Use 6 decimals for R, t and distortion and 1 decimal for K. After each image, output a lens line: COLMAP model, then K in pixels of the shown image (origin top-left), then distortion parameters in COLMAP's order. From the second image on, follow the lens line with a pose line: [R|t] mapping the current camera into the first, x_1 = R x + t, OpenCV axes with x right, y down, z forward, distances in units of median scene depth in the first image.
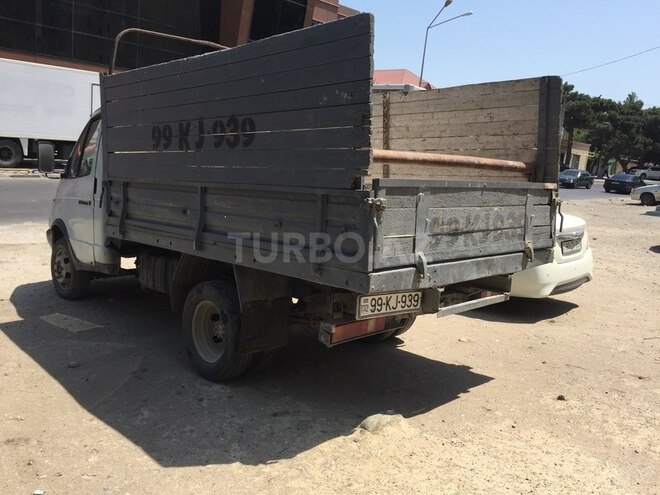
lens RADIAL K [[566.8, 0, 328.3], [0, 566.8, 245.7], [0, 0, 1]] dist [0.082541, -0.130583]
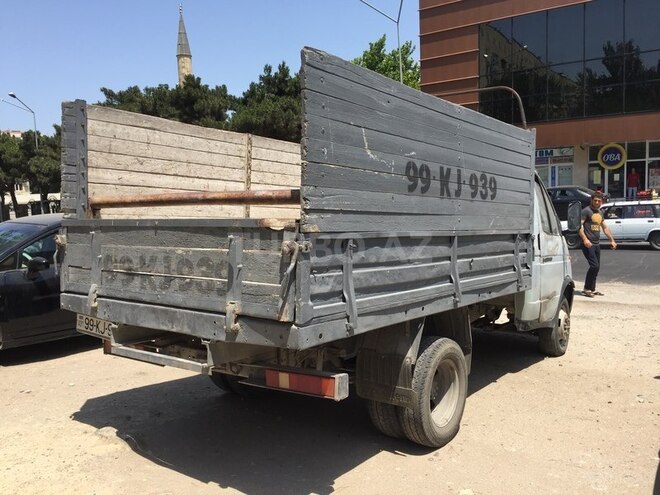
lens RADIAL K [[566.8, 0, 328.3], [0, 566.8, 245.7], [0, 0, 1]] dist [0.082541, -0.130583]
pose [[0.160535, 0.004882, -0.987018, 1.229208], [-0.116154, 0.993133, -0.013980, -0.092679], [0.980172, 0.116891, 0.160000, 1.155255]]
